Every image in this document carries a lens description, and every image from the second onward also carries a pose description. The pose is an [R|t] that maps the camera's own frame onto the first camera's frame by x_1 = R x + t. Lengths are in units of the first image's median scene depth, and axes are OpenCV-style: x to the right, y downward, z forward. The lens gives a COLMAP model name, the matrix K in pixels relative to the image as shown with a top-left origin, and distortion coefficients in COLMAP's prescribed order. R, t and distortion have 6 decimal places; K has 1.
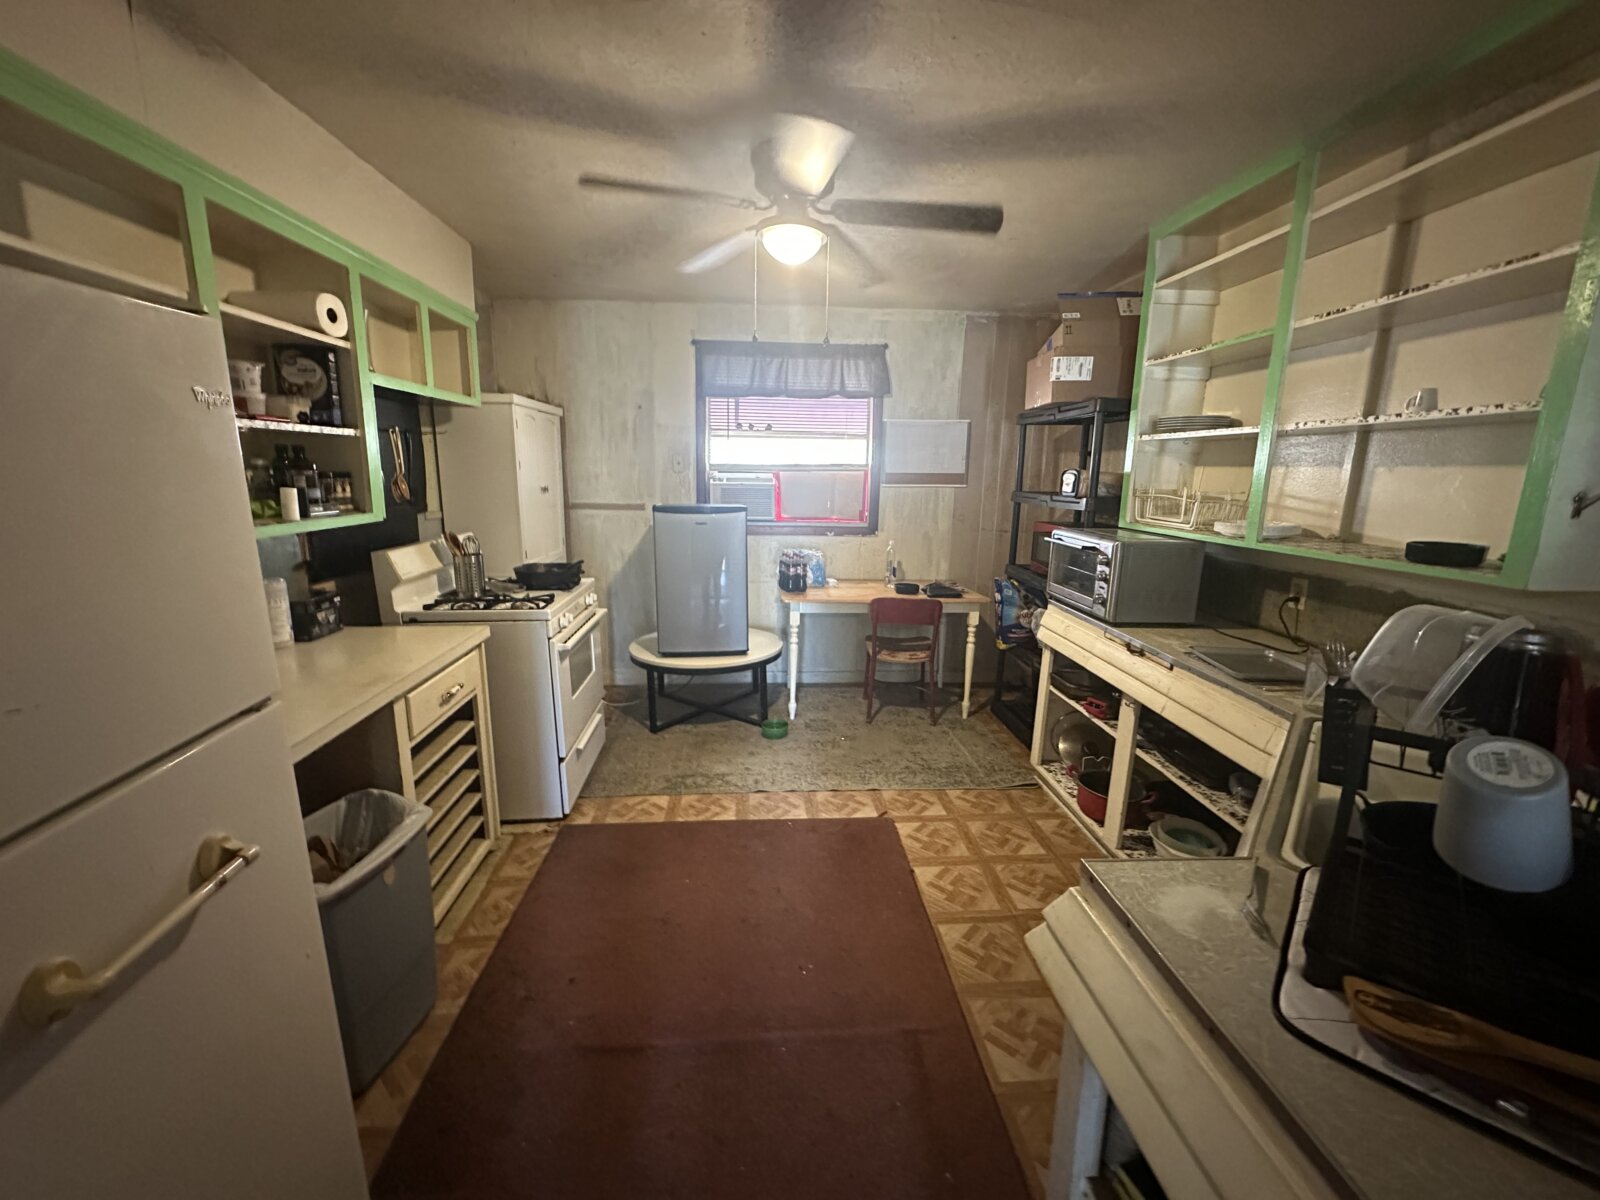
lens RADIAL K [[640.3, 0, 802.8], [0, 640.3, 601.3], [0, 0, 1]] dist [-0.001985, -0.000115]
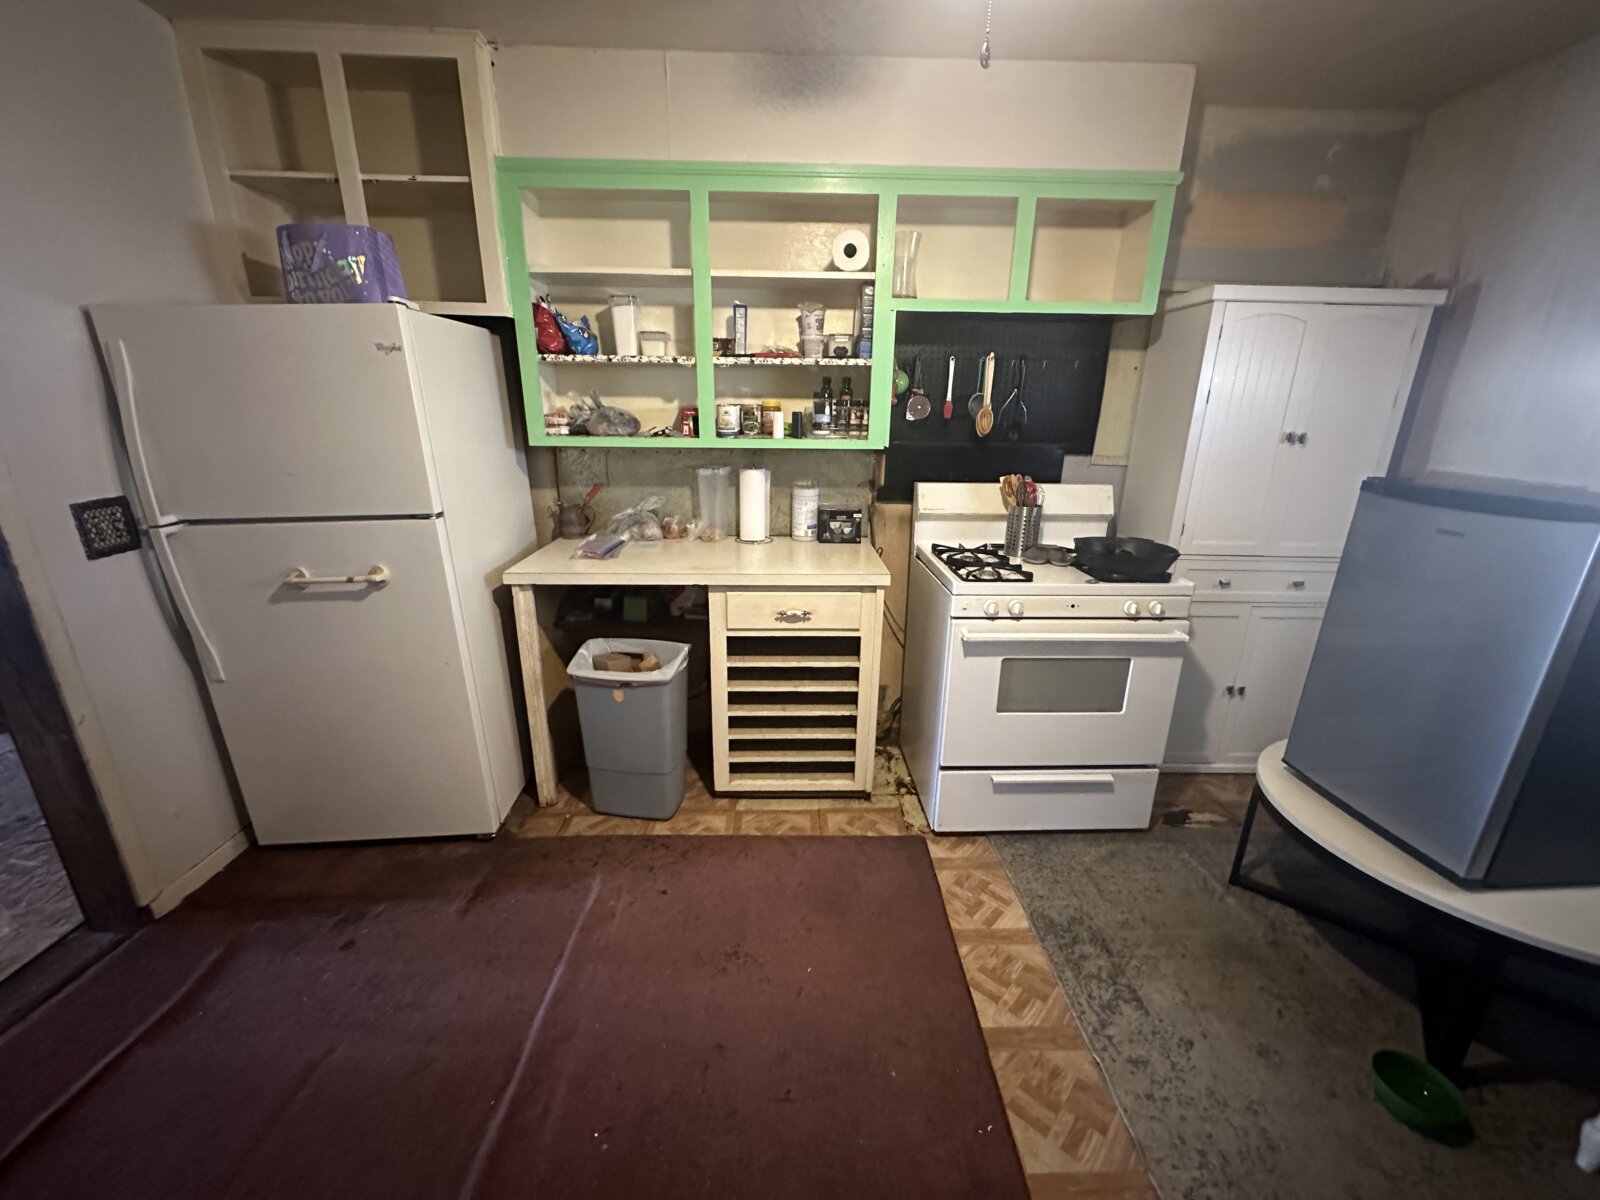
lens RADIAL K [[640.3, 0, 803.6], [0, 640.3, 602.7], [0, 0, 1]] dist [-0.001985, -0.000115]
pose [[-0.056883, 0.277888, -0.958928, 0.408925], [-0.217981, 0.933854, 0.283552, -0.158491], [0.974294, 0.225157, 0.007454, 0.917031]]
